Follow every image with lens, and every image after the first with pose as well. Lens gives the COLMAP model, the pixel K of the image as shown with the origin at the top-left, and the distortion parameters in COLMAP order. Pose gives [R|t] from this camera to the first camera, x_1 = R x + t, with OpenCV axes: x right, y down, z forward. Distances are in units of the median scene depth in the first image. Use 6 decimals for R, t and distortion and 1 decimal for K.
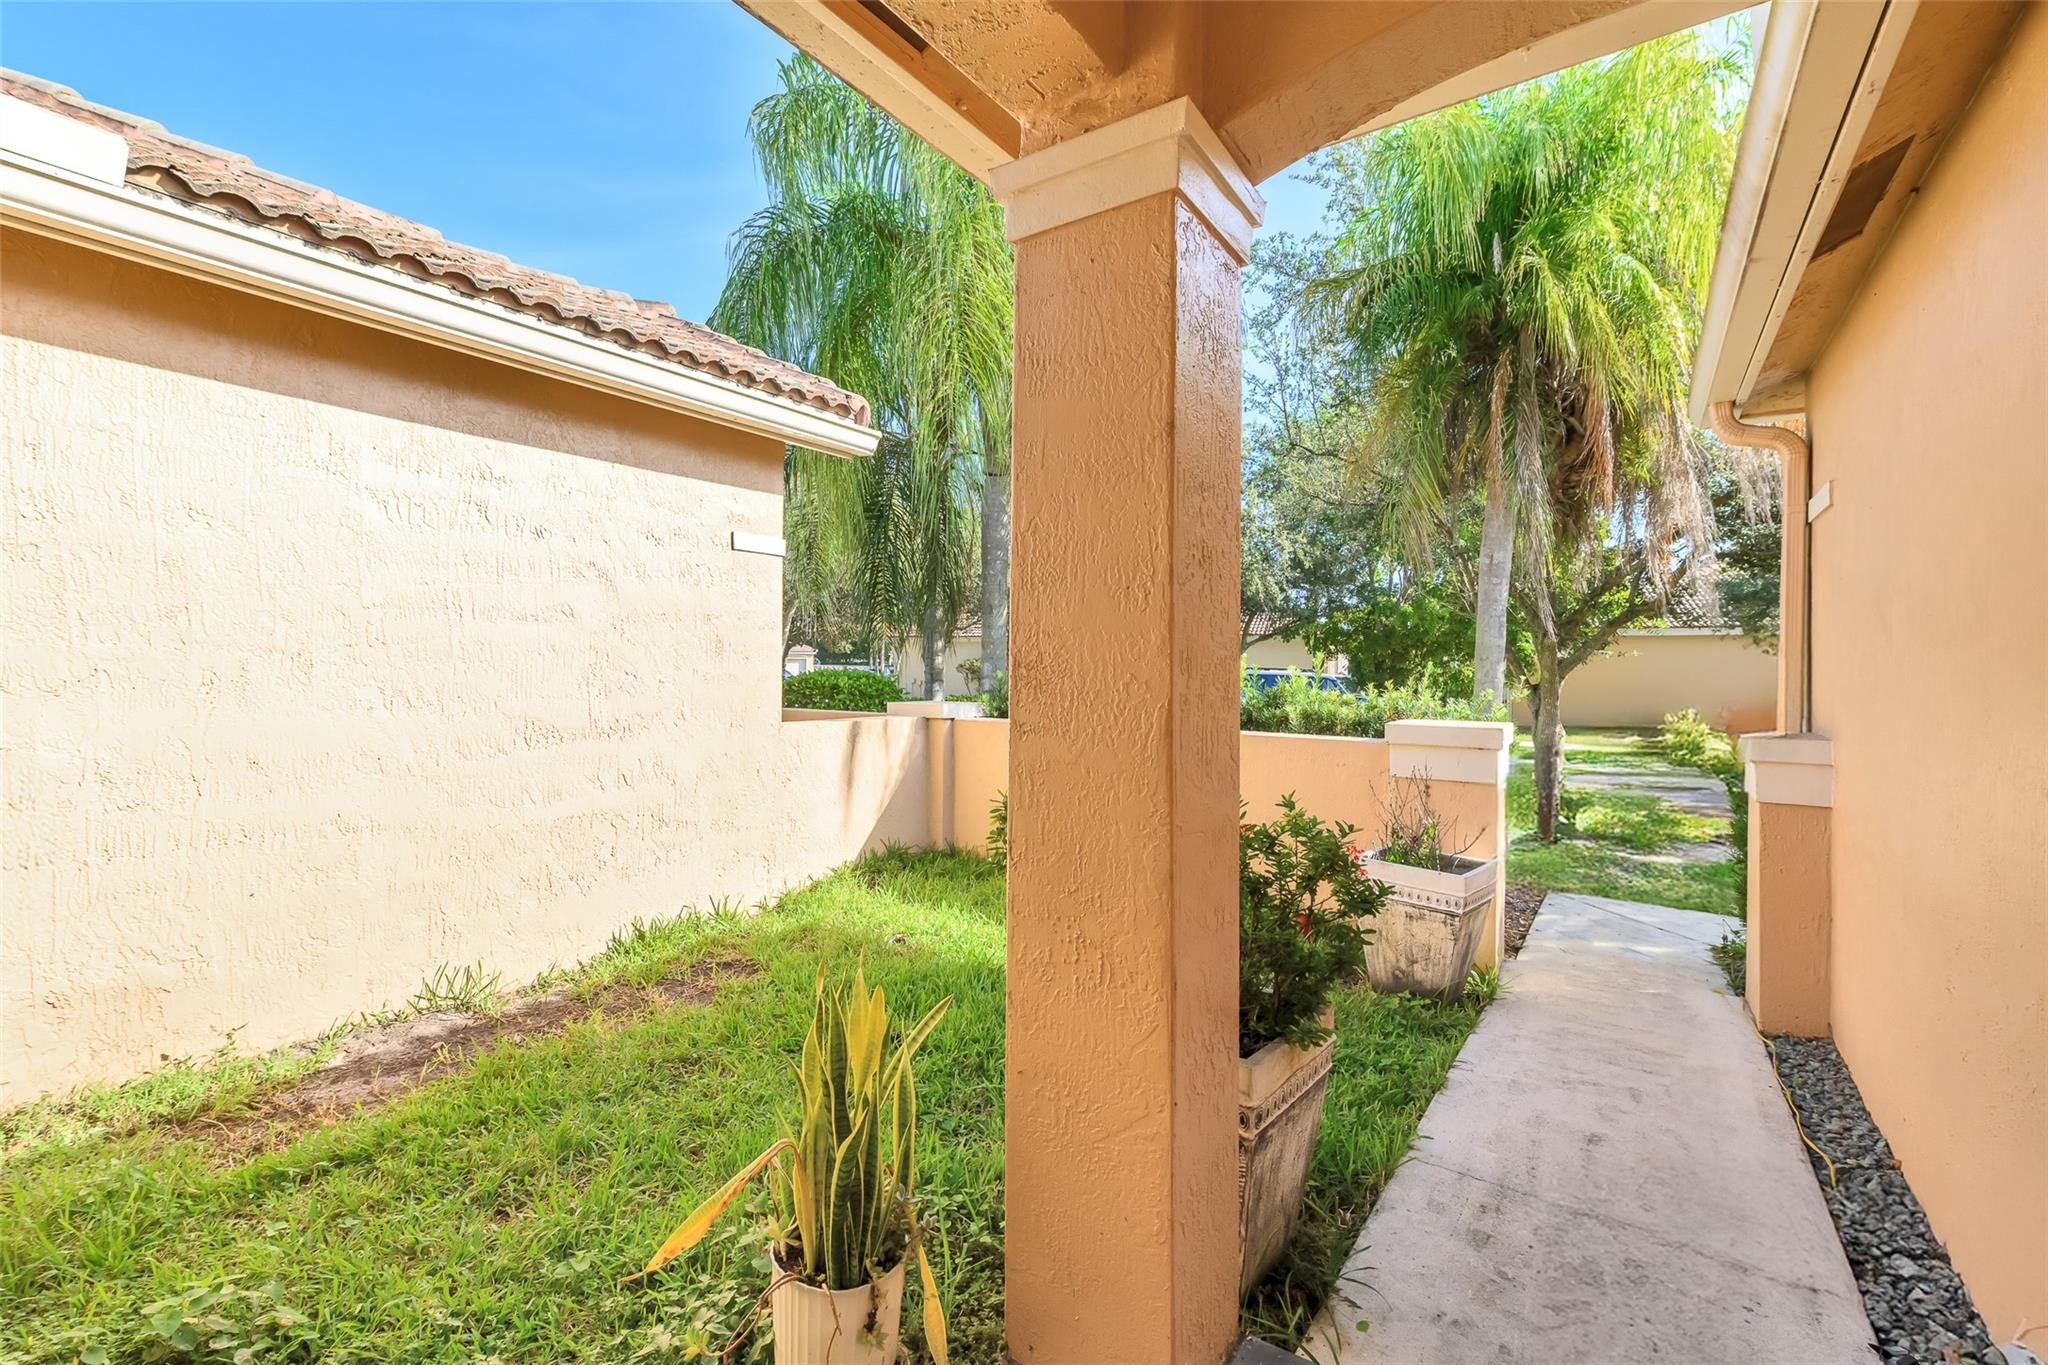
lens RADIAL K [[877.3, 0, 1029.3], [0, 877.3, 676.4], [0, 0, 1]] dist [0.001424, 0.000112]
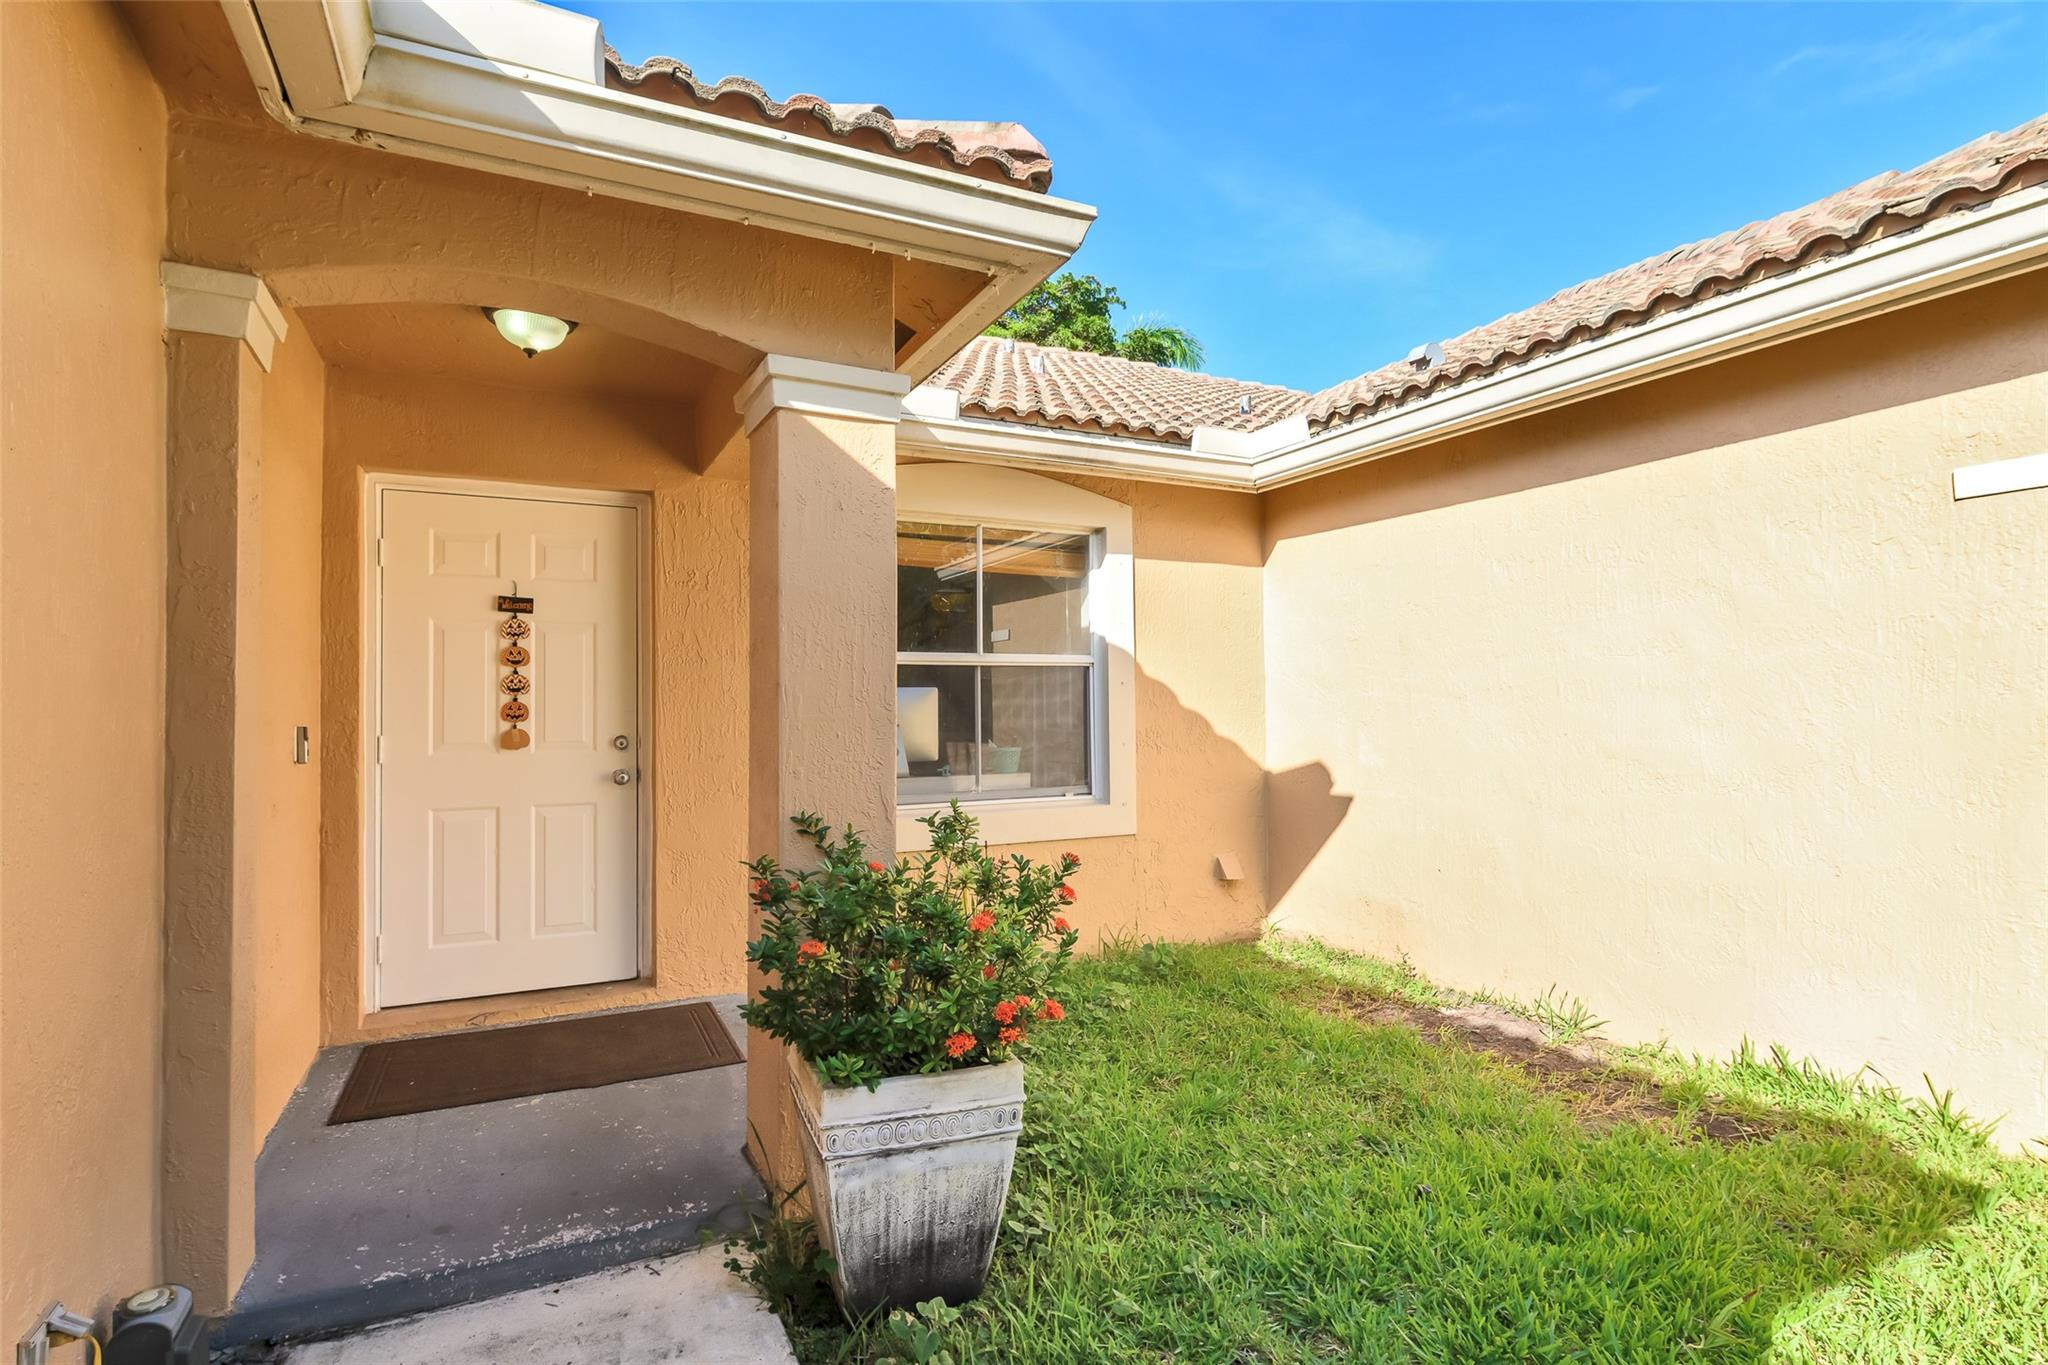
lens RADIAL K [[1031.2, 0, 1028.8], [0, 1031.2, 707.2], [0, 0, 1]] dist [-0.001735, -0.000344]
pose [[-0.477863, -0.013037, -0.878338, 0.745618], [-0.011009, 0.999900, -0.008851, 0.009676], [0.878365, 0.005440, -0.477959, 1.040645]]
